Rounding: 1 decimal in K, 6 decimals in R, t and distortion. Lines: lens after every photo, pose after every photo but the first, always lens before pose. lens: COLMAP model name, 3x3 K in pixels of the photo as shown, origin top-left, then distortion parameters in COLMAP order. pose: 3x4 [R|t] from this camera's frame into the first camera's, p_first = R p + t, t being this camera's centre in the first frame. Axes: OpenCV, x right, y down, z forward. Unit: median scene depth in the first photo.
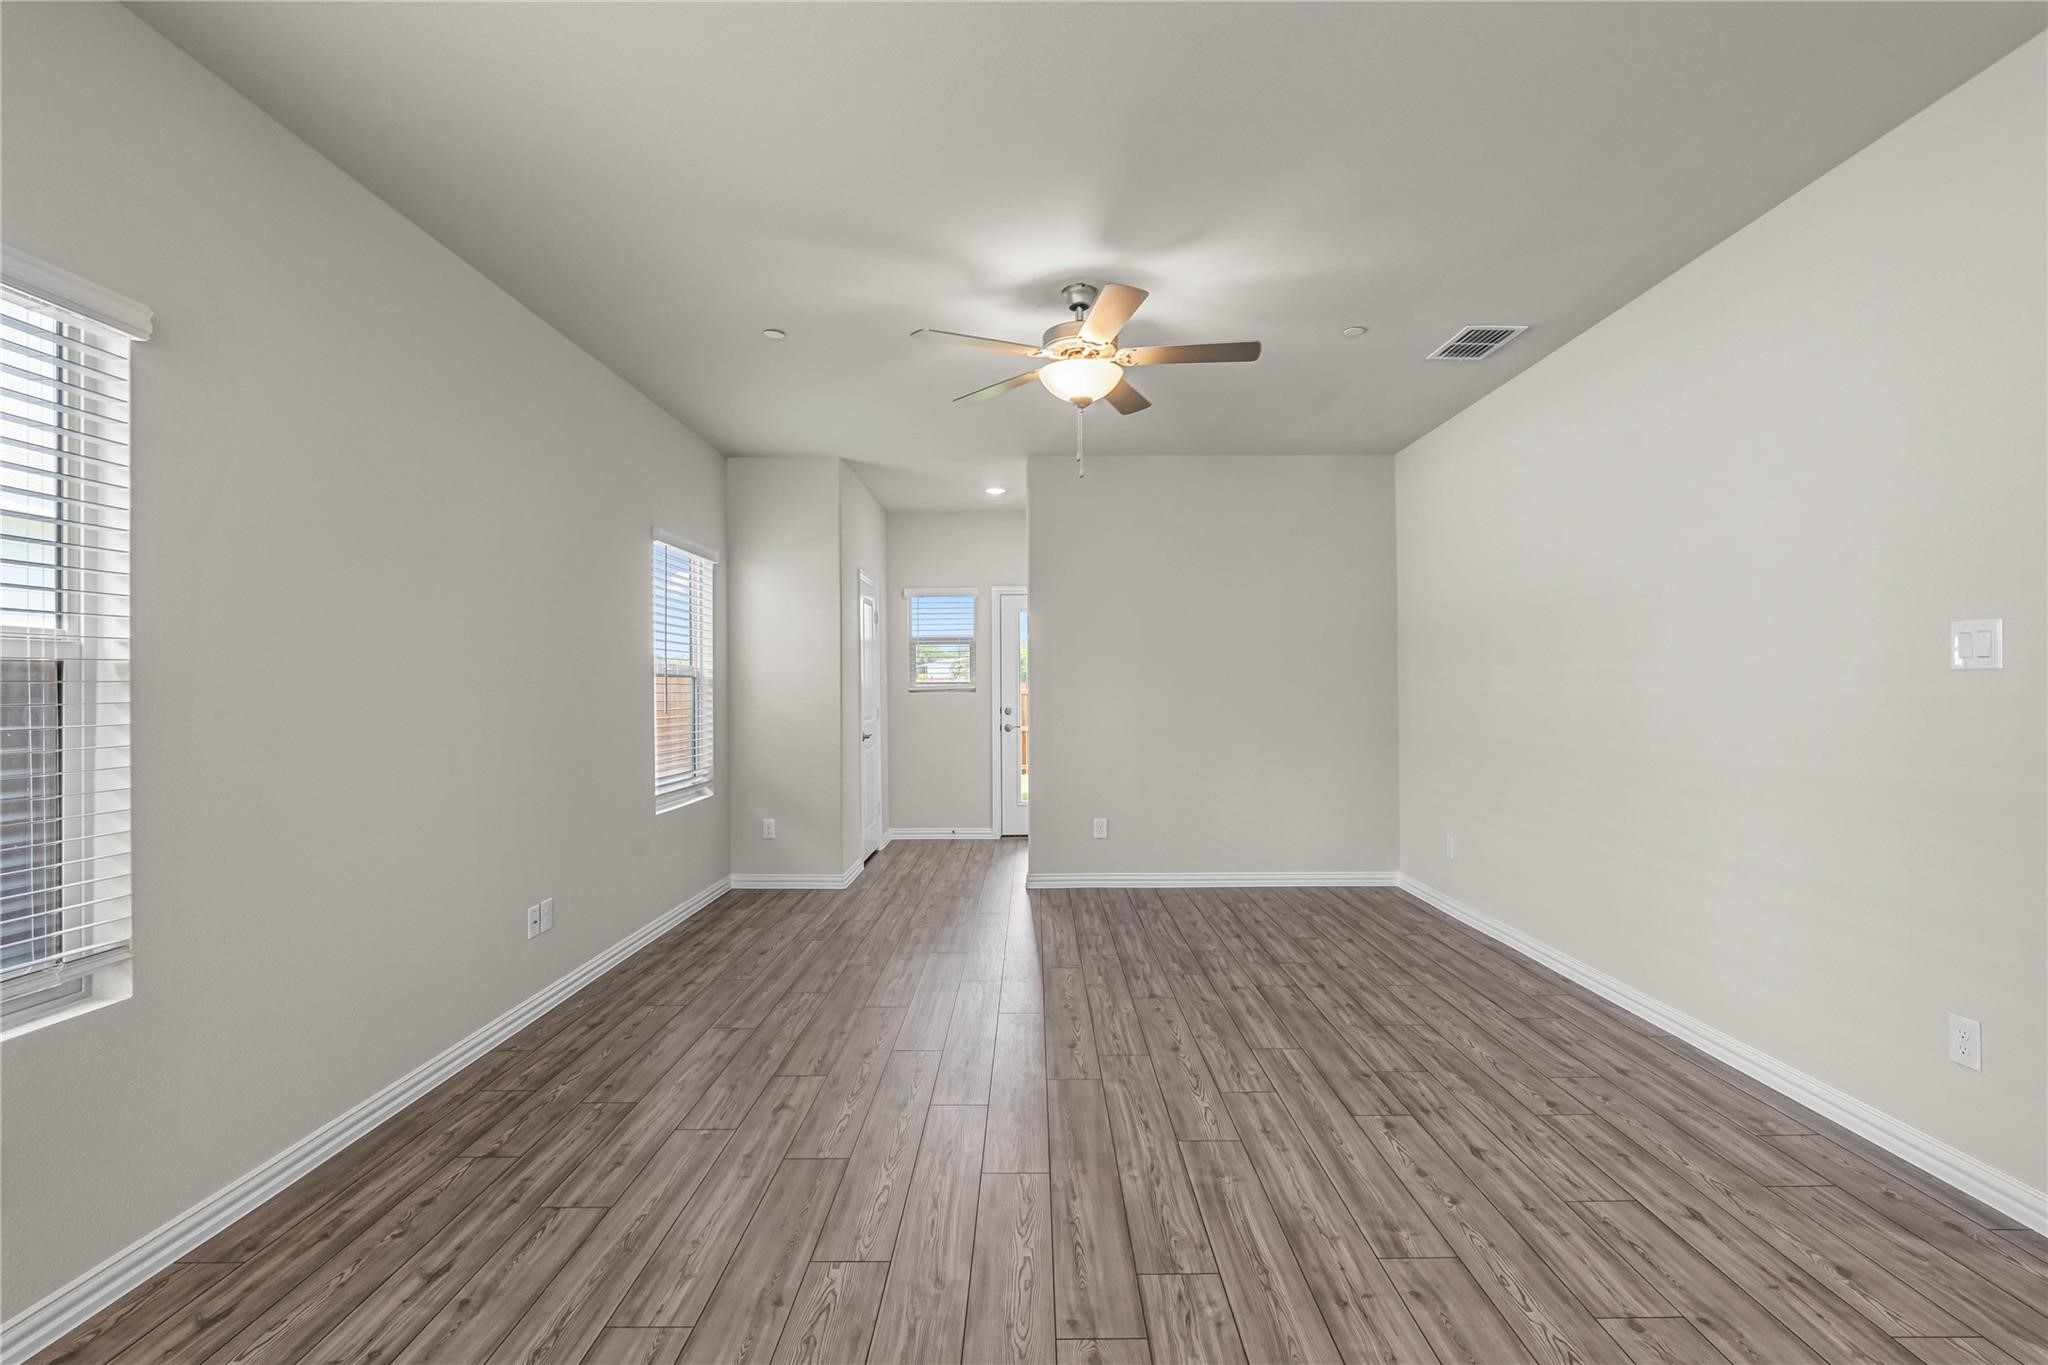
lens RADIAL K [[954.2, 0, 1024.0], [0, 954.2, 682.5], [0, 0, 1]] dist [0.002104, 0.000235]
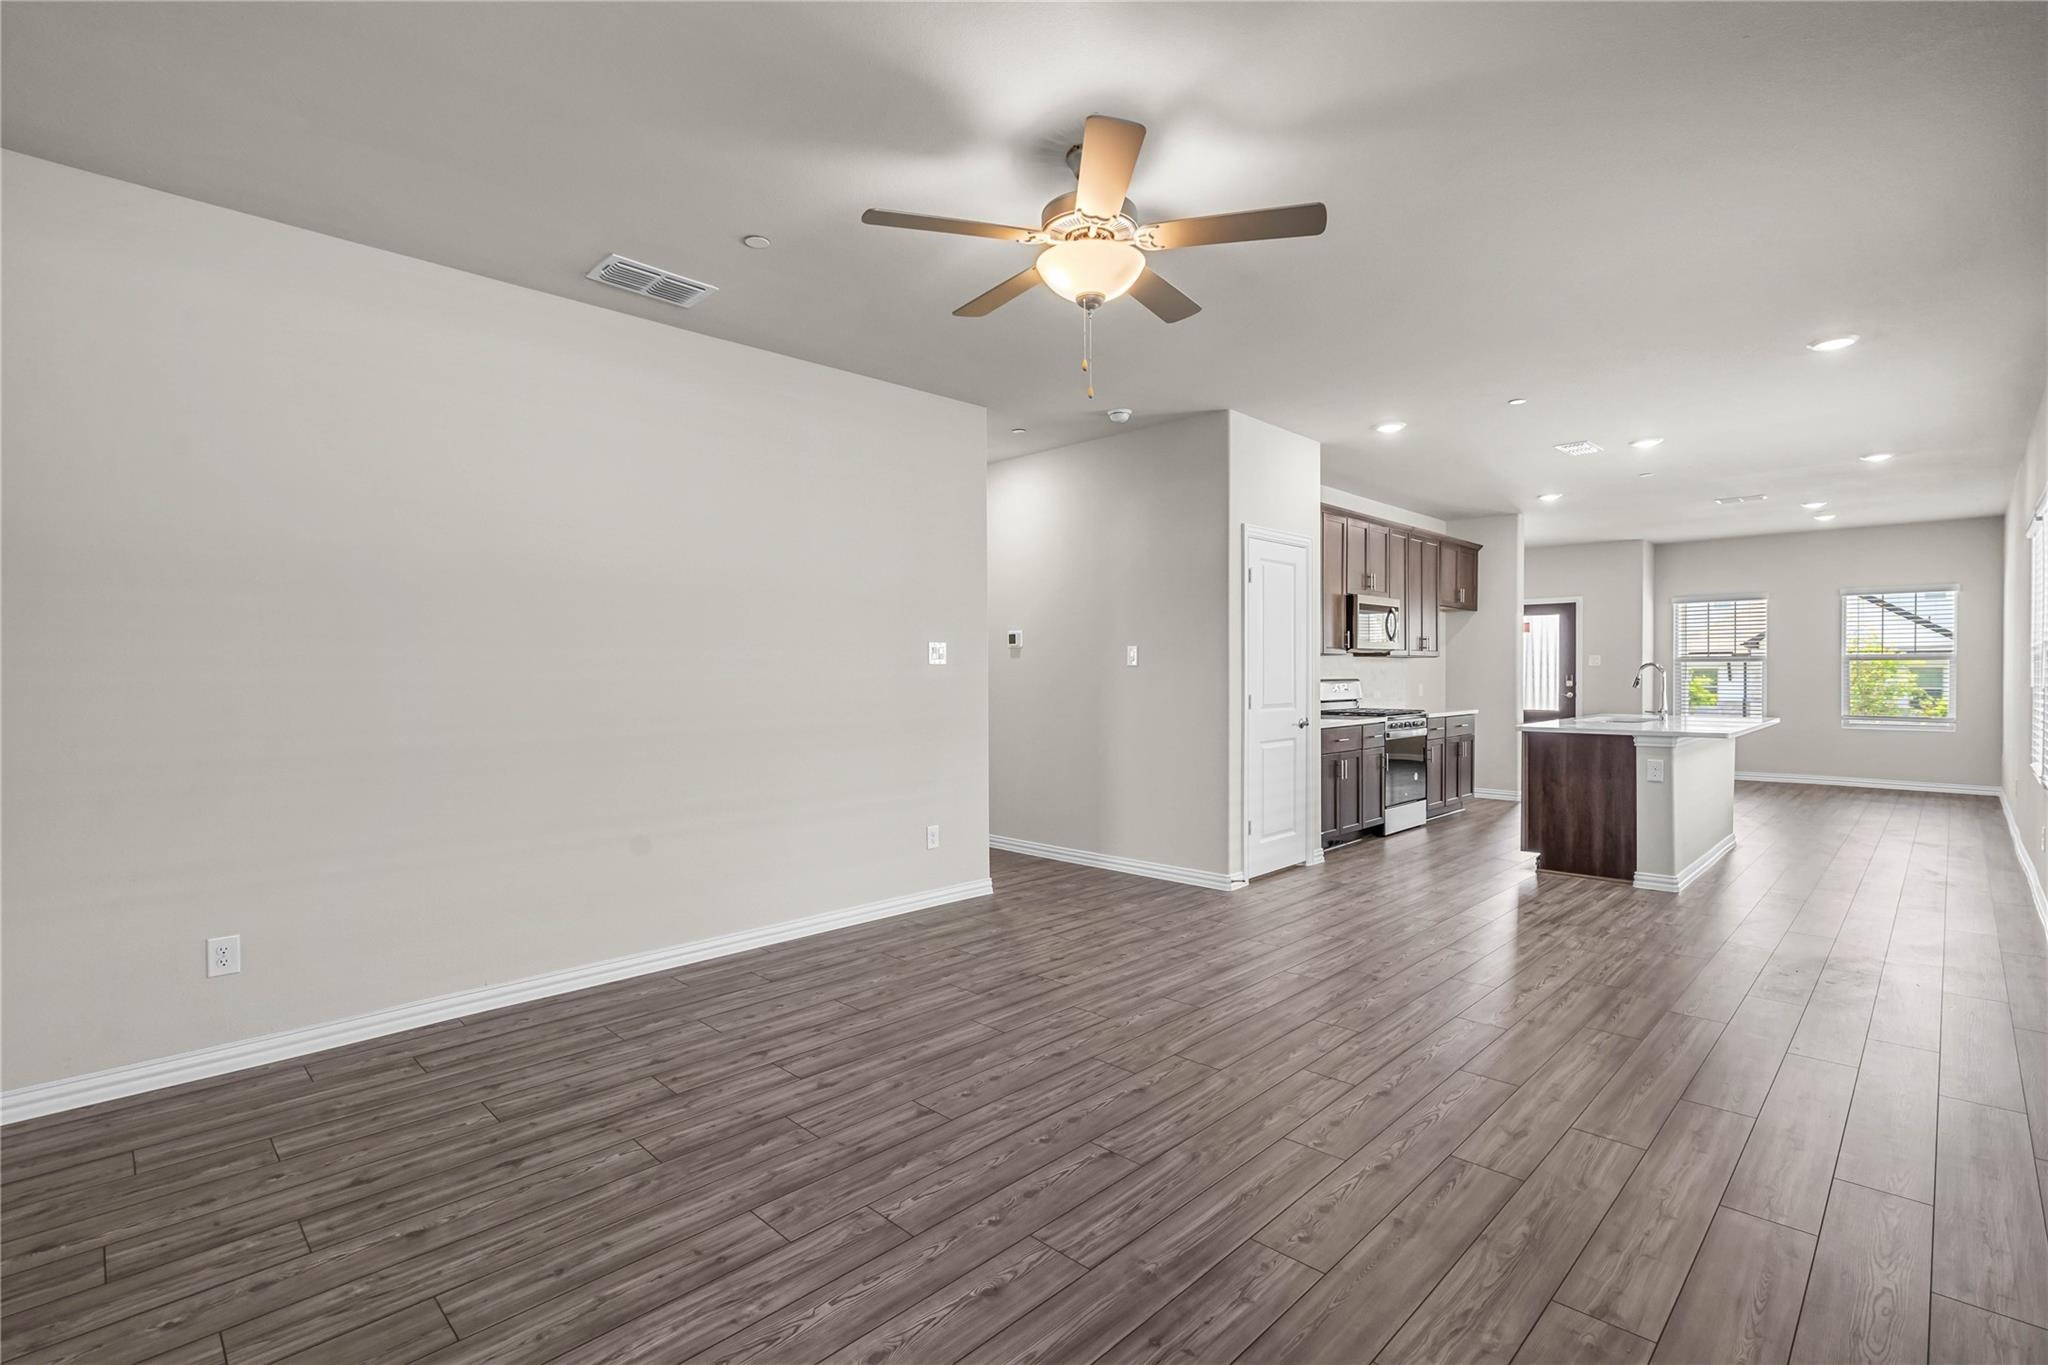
lens RADIAL K [[954.2, 0, 1024.0], [0, 954.2, 682.5], [0, 0, 1]] dist [0.002104, 0.000235]
pose [[-0.721615, 0.004367, 0.692281, -0.447078], [0.004811, 0.999988, -0.001294, 0.017247], [-0.692278, 0.002397, -0.721627, 1.619768]]
